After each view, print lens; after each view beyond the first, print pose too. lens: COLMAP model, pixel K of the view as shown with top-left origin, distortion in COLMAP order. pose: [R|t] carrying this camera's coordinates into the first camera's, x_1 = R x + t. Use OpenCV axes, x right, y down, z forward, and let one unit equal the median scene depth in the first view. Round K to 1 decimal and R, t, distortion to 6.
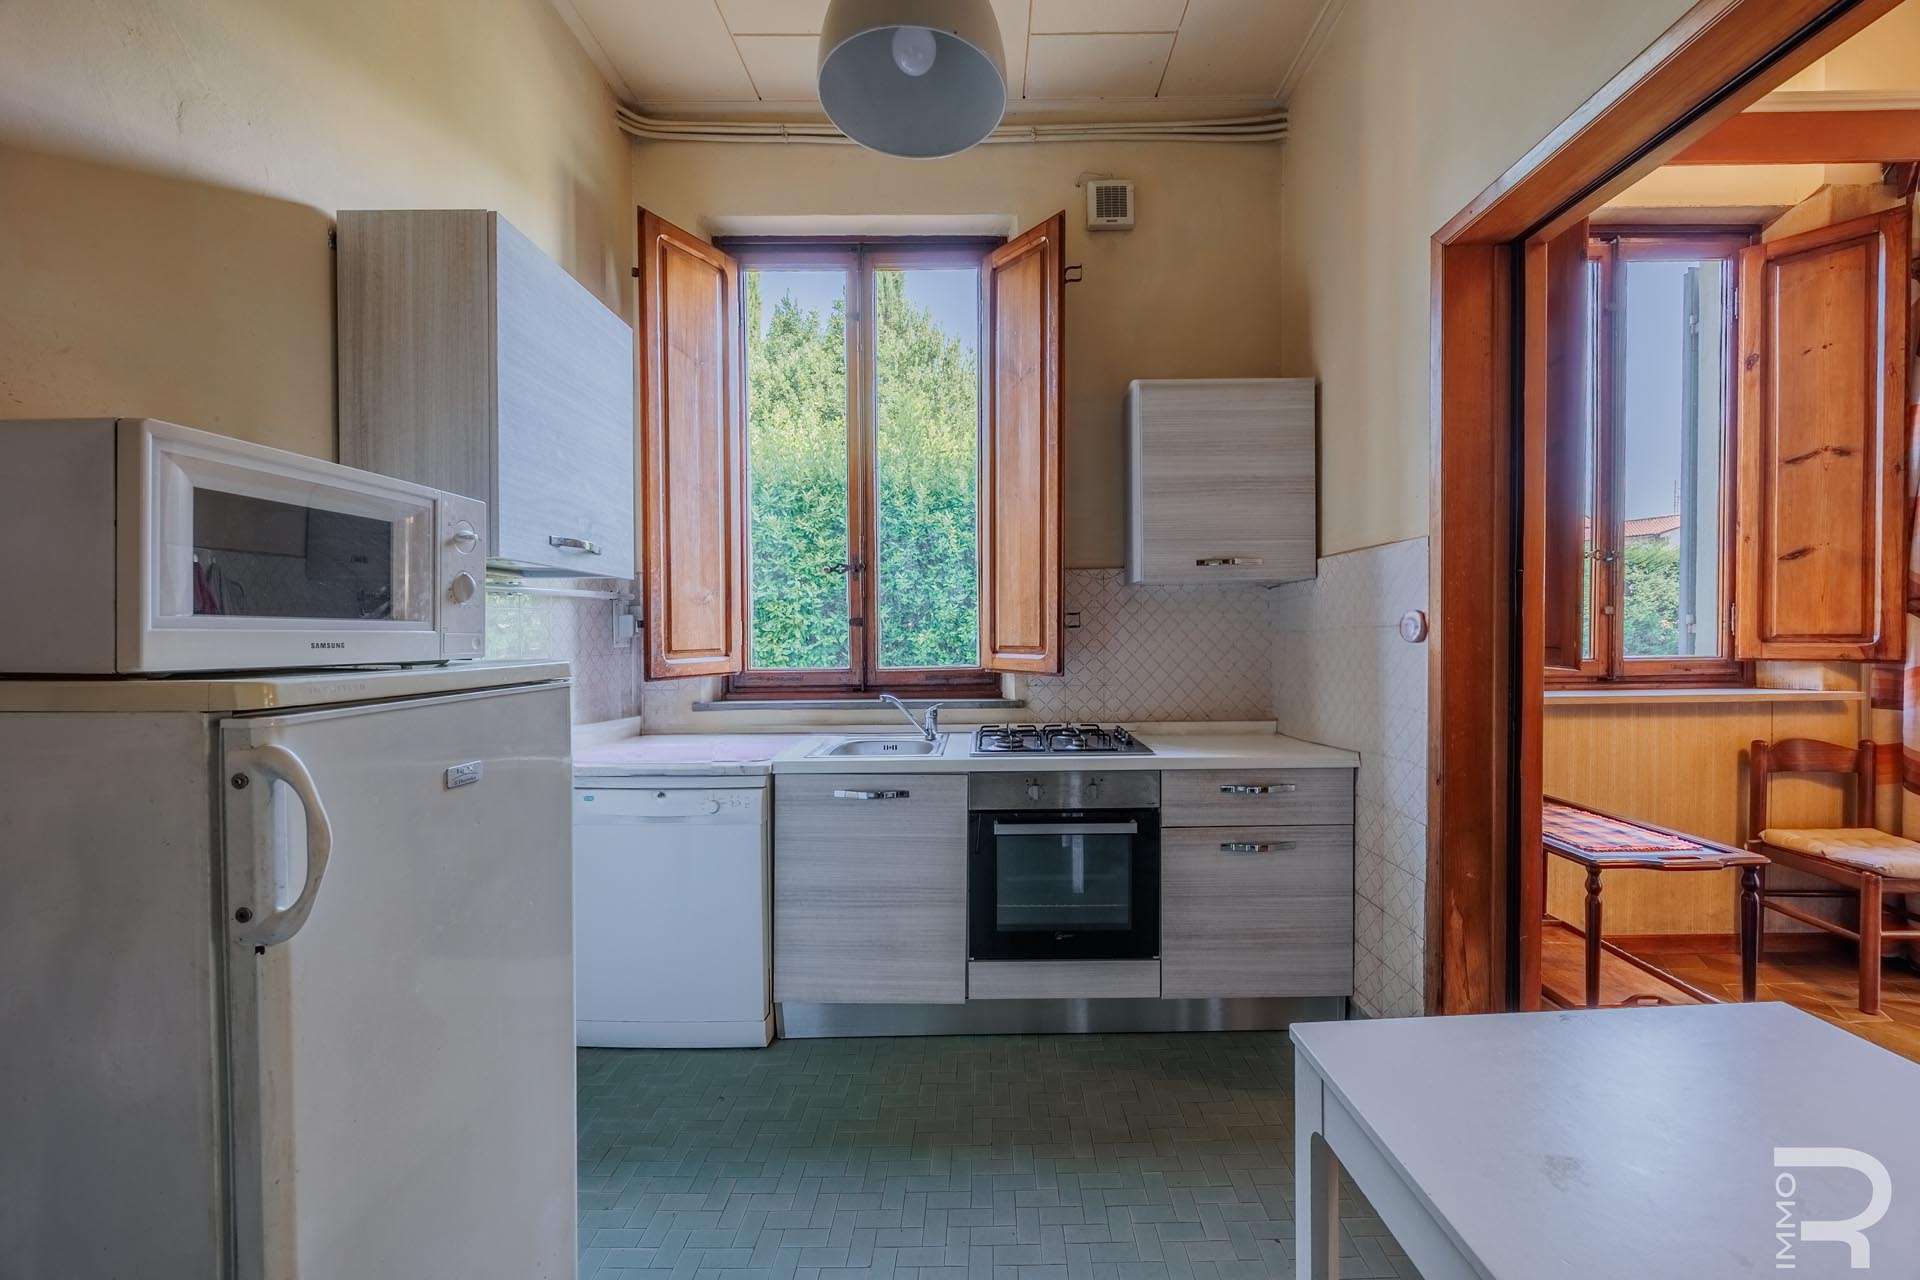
lens RADIAL K [[772.2, 0, 960.0], [0, 772.2, 640.0], [0, 0, 1]] dist [-0.001077, -0.000045]
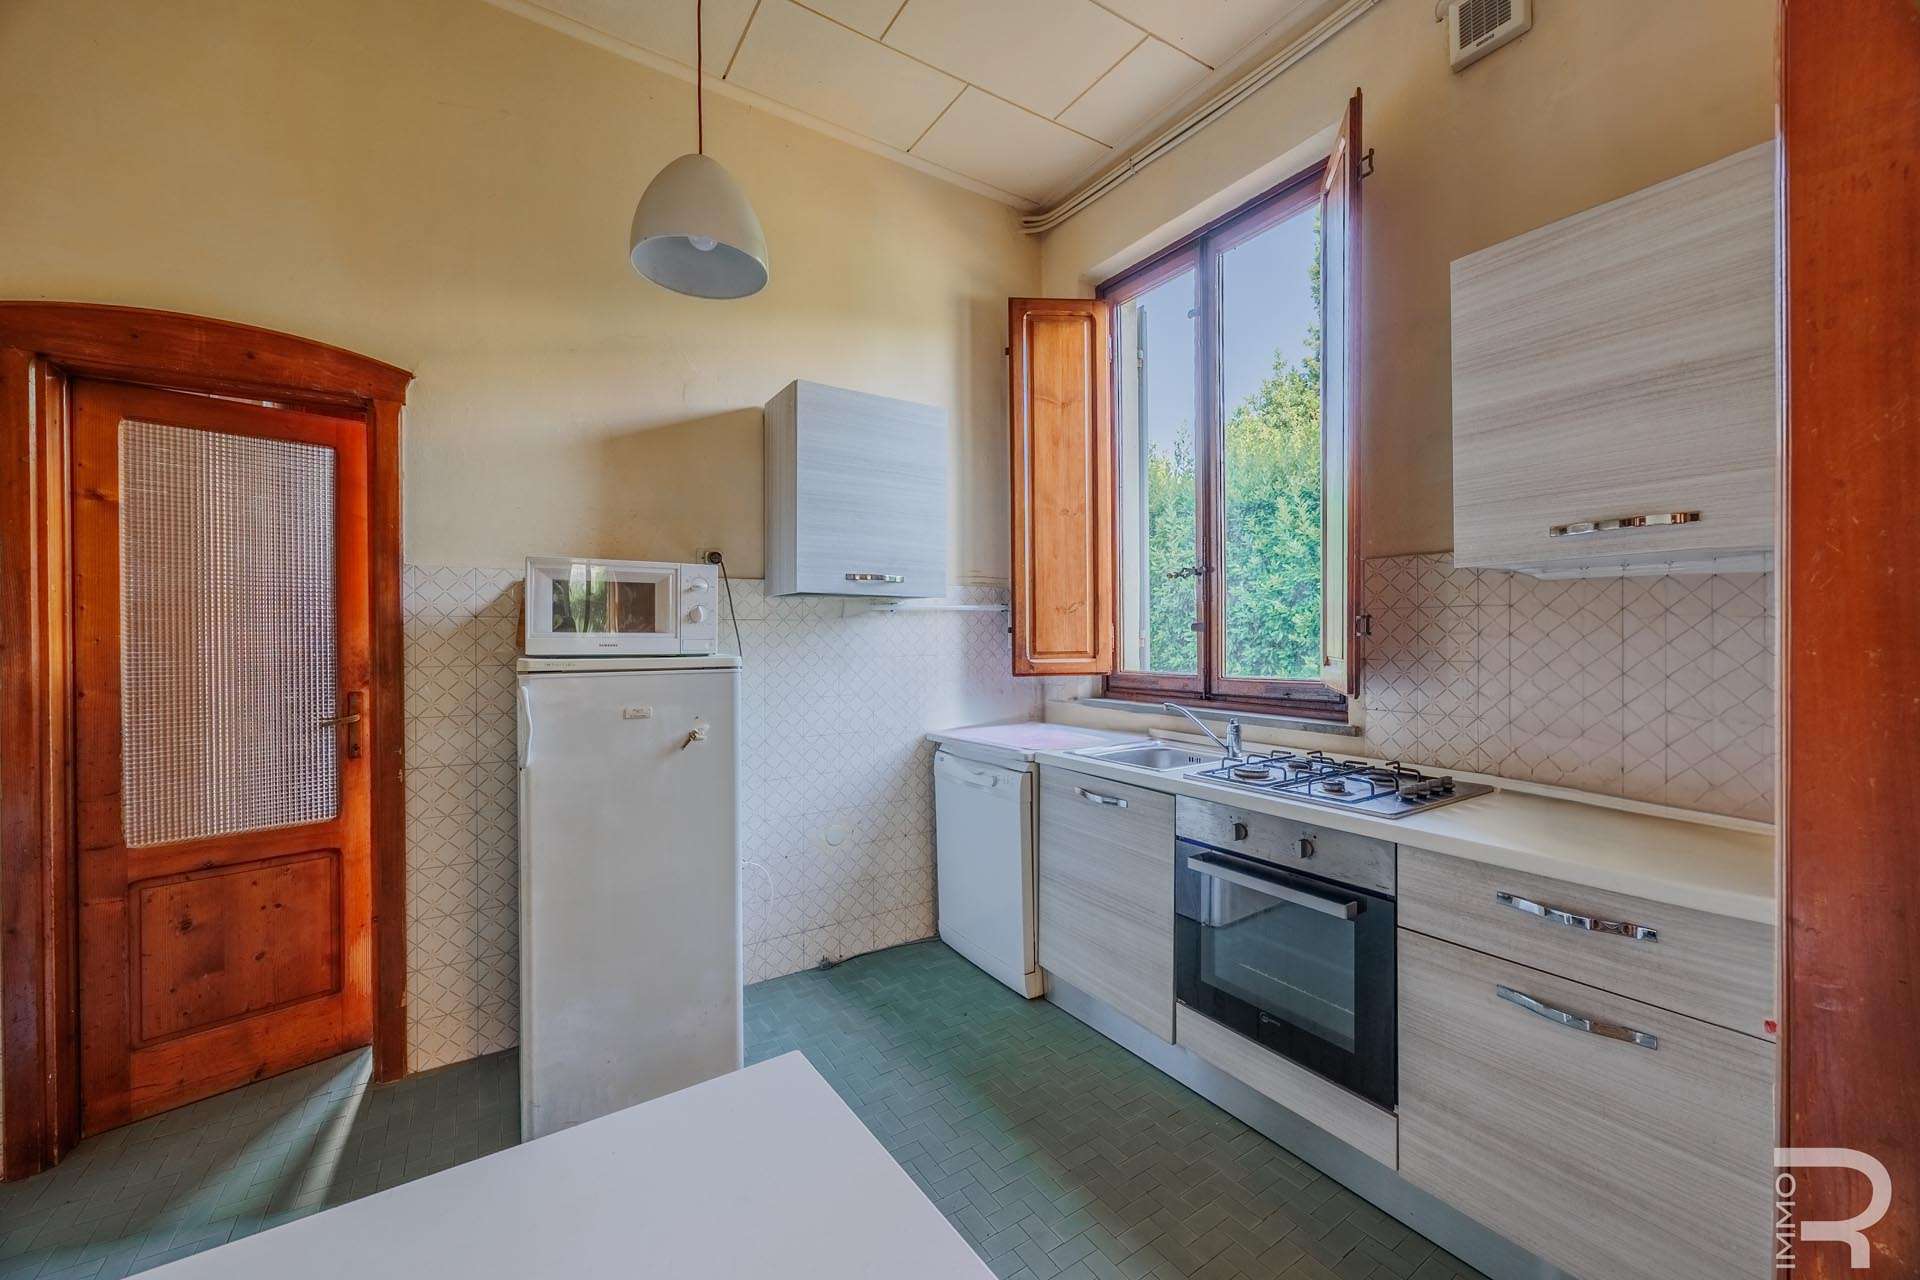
lens RADIAL K [[745.1, 0, 950.5], [0, 745.1, 632.7], [0, 0, 1]] dist [-0.000345, 0.000029]
pose [[0.529683, 0.003601, -0.848188, 0.548051], [-0.008977, 0.999959, -0.001360, -0.013634], [0.848148, 0.008334, 0.529694, 0.272882]]
